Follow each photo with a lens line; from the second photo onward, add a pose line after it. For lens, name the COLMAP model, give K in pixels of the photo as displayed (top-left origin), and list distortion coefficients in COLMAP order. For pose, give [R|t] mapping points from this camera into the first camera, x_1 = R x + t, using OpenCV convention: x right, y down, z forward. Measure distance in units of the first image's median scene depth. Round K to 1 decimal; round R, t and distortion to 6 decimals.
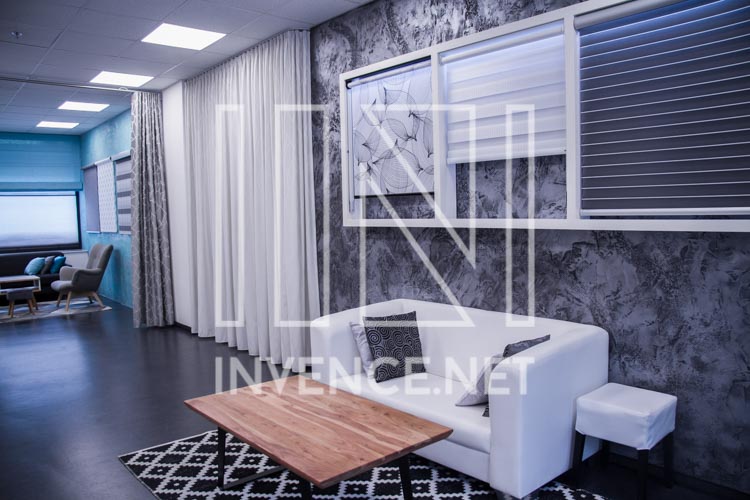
lens RADIAL K [[600.7, 0, 375.0], [0, 600.7, 250.0], [0, 0, 1]] dist [-0.006281, -0.002522]
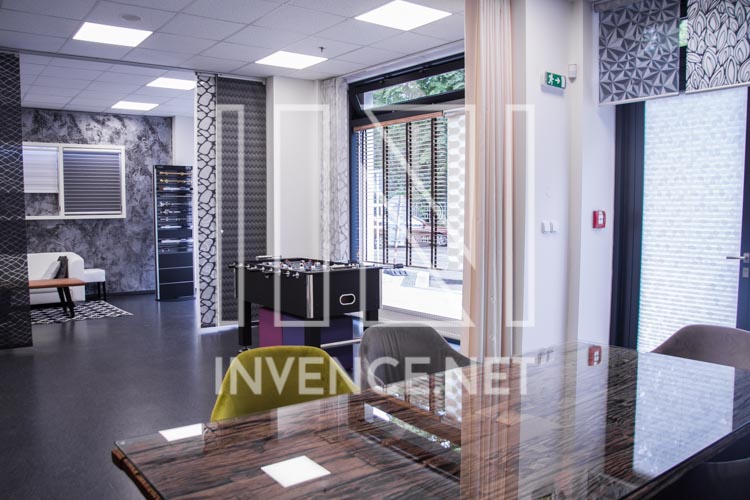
lens RADIAL K [[600.7, 0, 375.0], [0, 600.7, 250.0], [0, 0, 1]] dist [-0.006281, -0.002522]
pose [[0.055368, -0.059906, 0.996667, -2.515823], [0.068865, 0.996051, 0.056043, 0.056416], [-0.996088, 0.065532, 0.059275, -0.673037]]
